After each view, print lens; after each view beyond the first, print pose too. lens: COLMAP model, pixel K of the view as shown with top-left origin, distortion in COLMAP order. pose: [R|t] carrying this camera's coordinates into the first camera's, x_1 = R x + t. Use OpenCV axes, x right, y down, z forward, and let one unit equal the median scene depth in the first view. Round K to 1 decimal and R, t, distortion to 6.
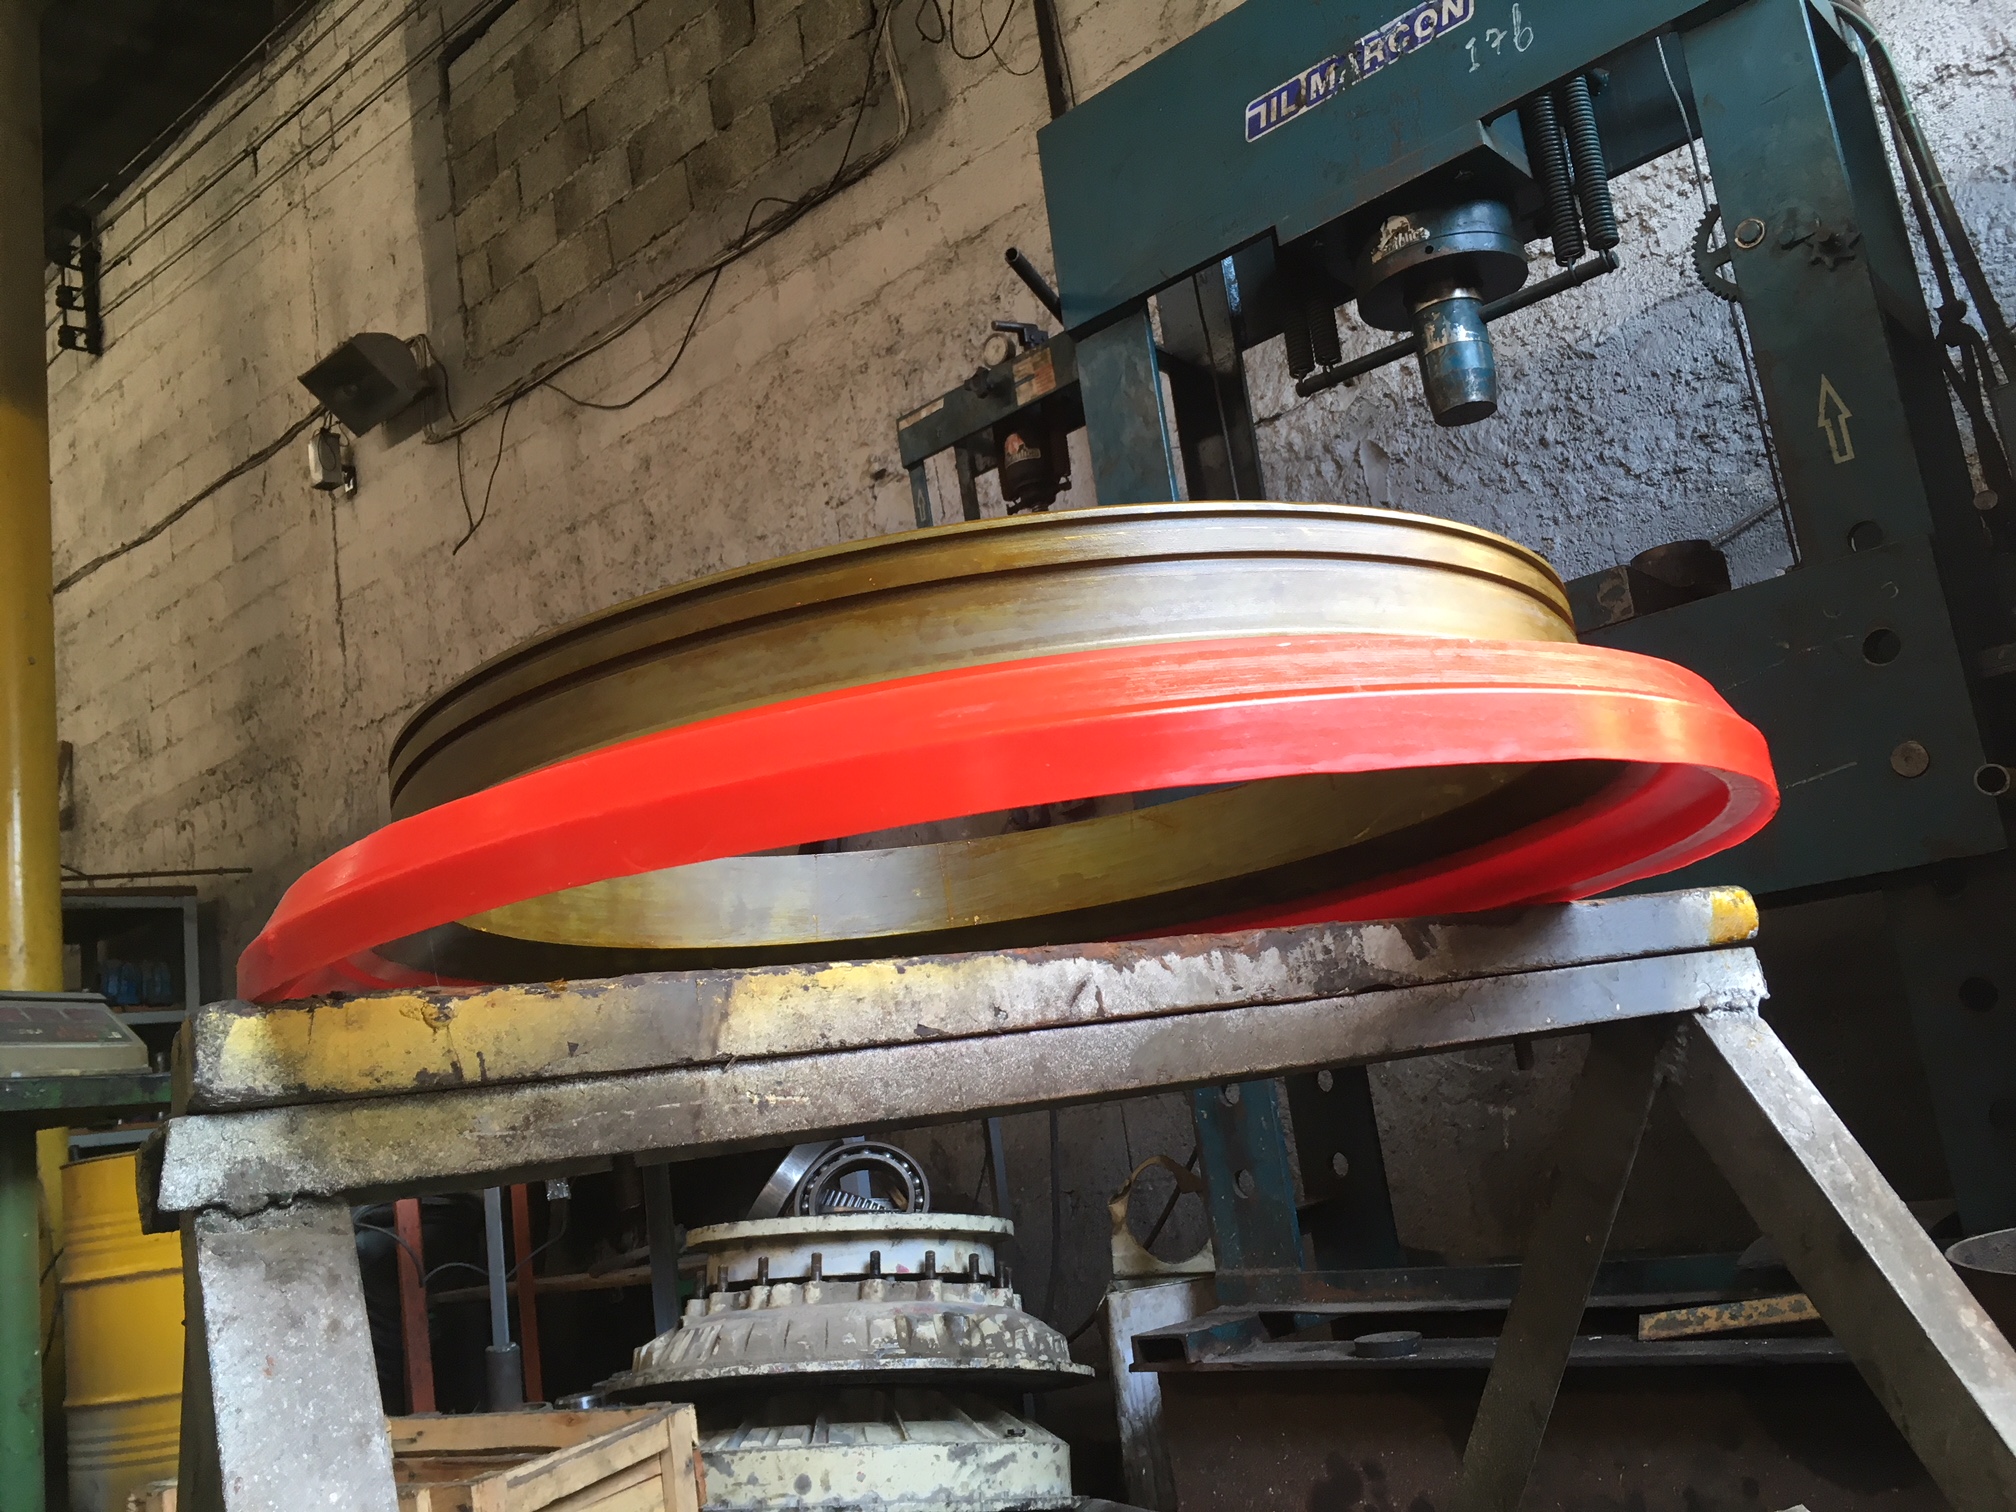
lens RADIAL K [[1753.3, 0, 975.7], [0, 1753.3, 745.2], [0, 0, 1]] dist [0.086940, -0.110202]
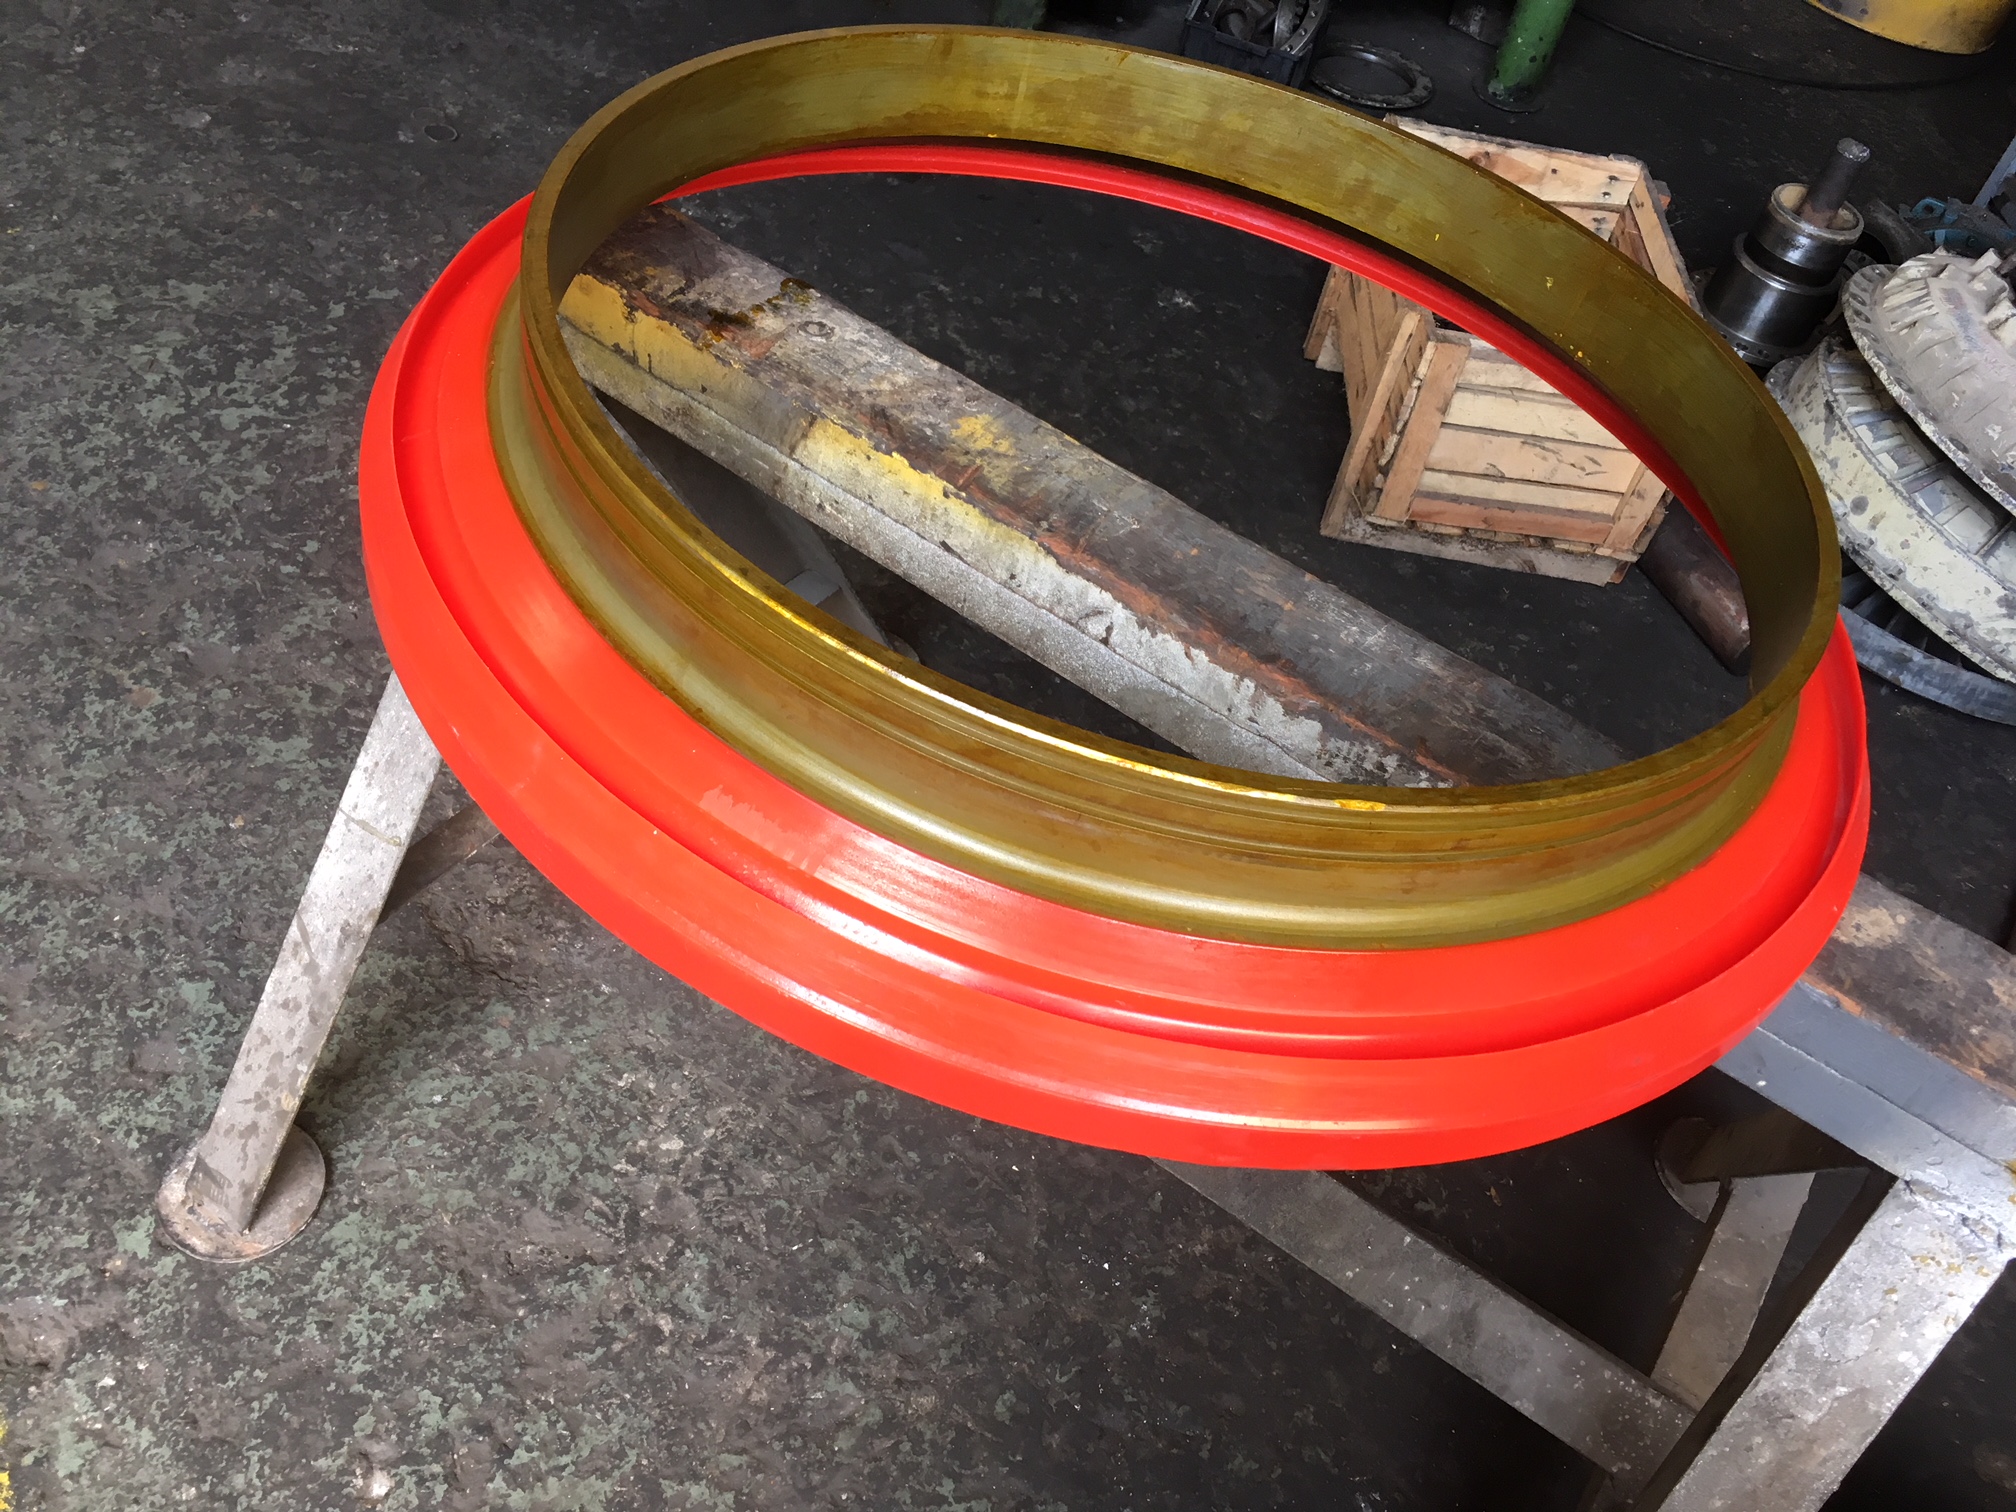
lens RADIAL K [[1753.3, 0, 975.7], [0, 1753.3, 745.2], [0, 0, 1]] dist [0.086940, -0.110202]
pose [[0.405871, 0.782391, -0.472371, 0.544883], [-0.024814, 0.526099, 0.850061, -0.649213], [0.913594, -0.333293, 0.232942, 0.655261]]
